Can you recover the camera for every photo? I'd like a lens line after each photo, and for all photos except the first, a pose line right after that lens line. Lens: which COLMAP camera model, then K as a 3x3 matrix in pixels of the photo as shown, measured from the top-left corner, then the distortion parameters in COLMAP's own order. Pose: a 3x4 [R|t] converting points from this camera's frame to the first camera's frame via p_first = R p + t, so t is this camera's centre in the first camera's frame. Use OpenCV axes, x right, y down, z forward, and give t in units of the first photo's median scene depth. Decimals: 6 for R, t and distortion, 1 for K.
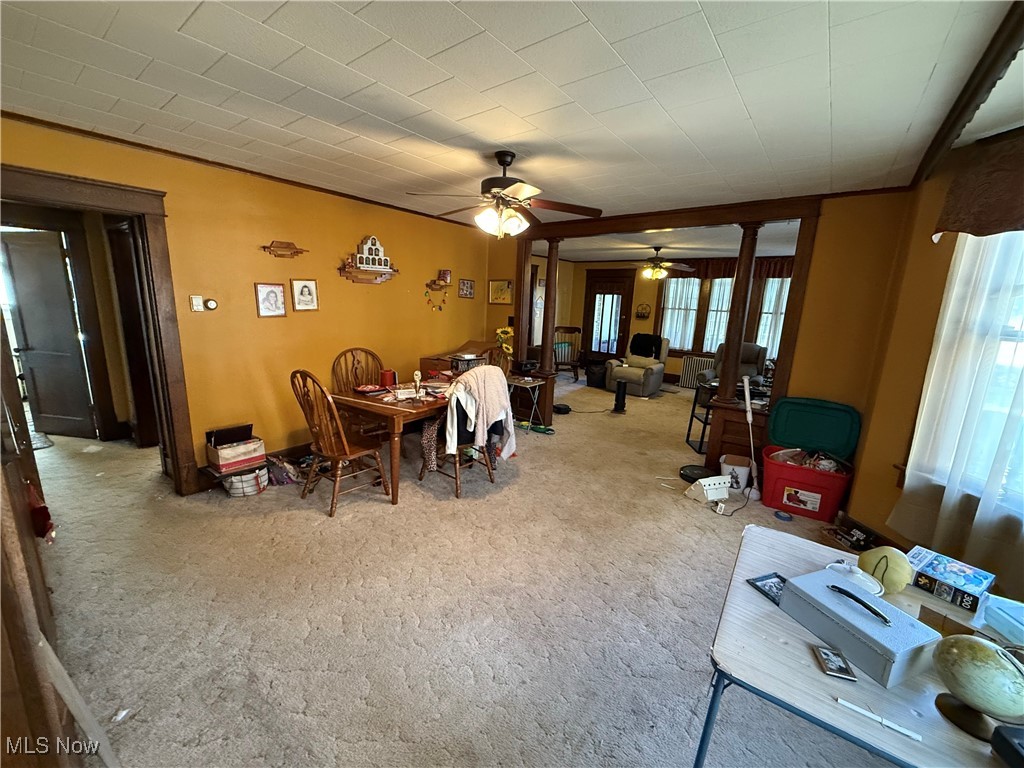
lens RADIAL K [[407.0, 0, 510.2], [0, 407.0, 383.2], [0, 0, 1]] dist [0.001200, 0.000170]
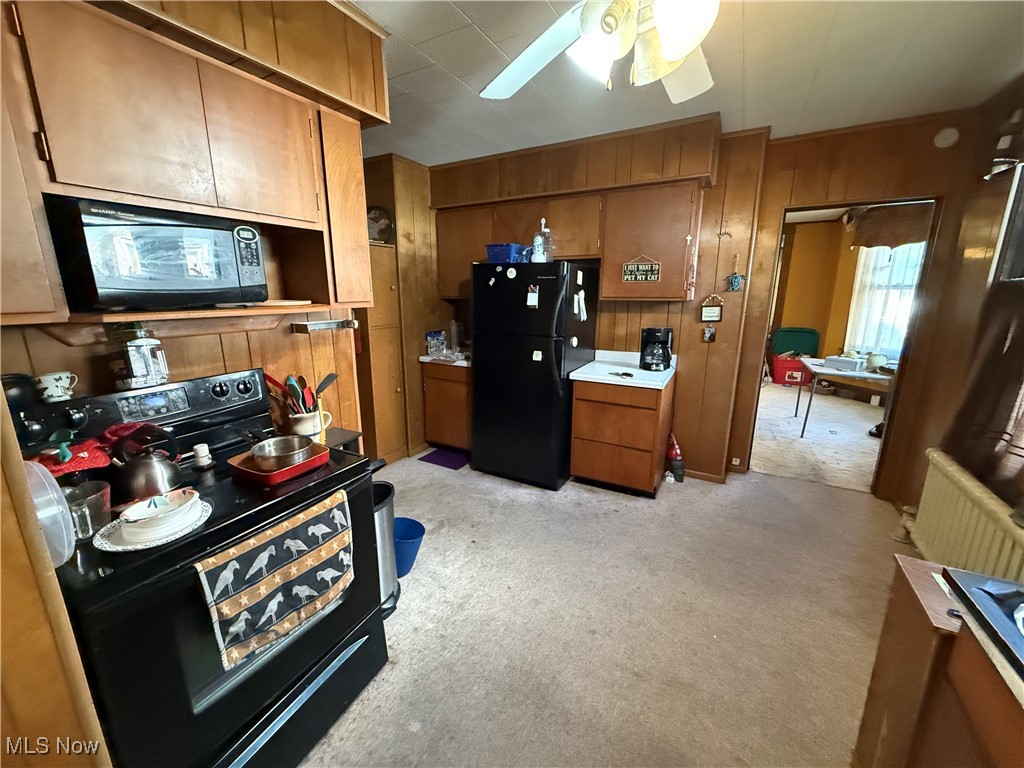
lens RADIAL K [[407.0, 0, 508.7], [0, 407.0, 383.4], [0, 0, 1]] dist [0.001200, 0.000170]
pose [[0.988291, -0.068201, 0.136487, -0.602169], [0.065277, 0.997534, 0.025791, 0.110193], [-0.137910, -0.016580, 0.990306, -0.500840]]
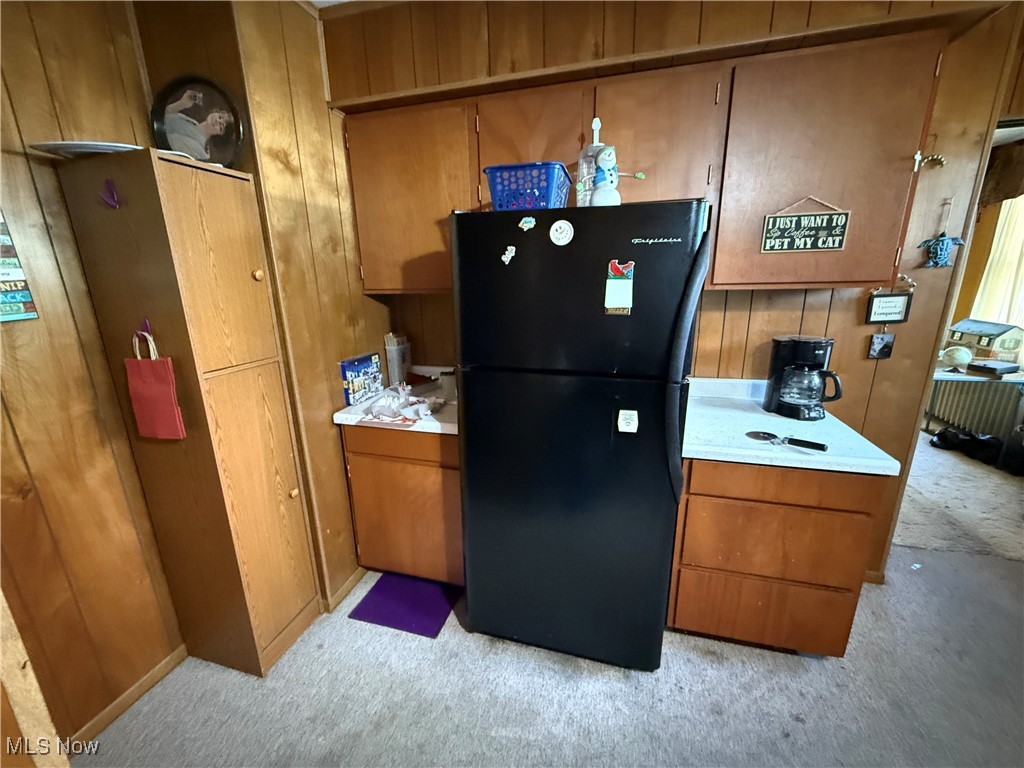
lens RADIAL K [[407.0, 0, 508.8], [0, 407.0, 383.3], [0, 0, 1]] dist [0.001200, 0.000170]
pose [[0.923507, -0.151364, 0.352455, -0.637084], [0.131895, 0.988129, 0.078764, 0.034999], [-0.360193, -0.026252, 0.932508, -0.145661]]
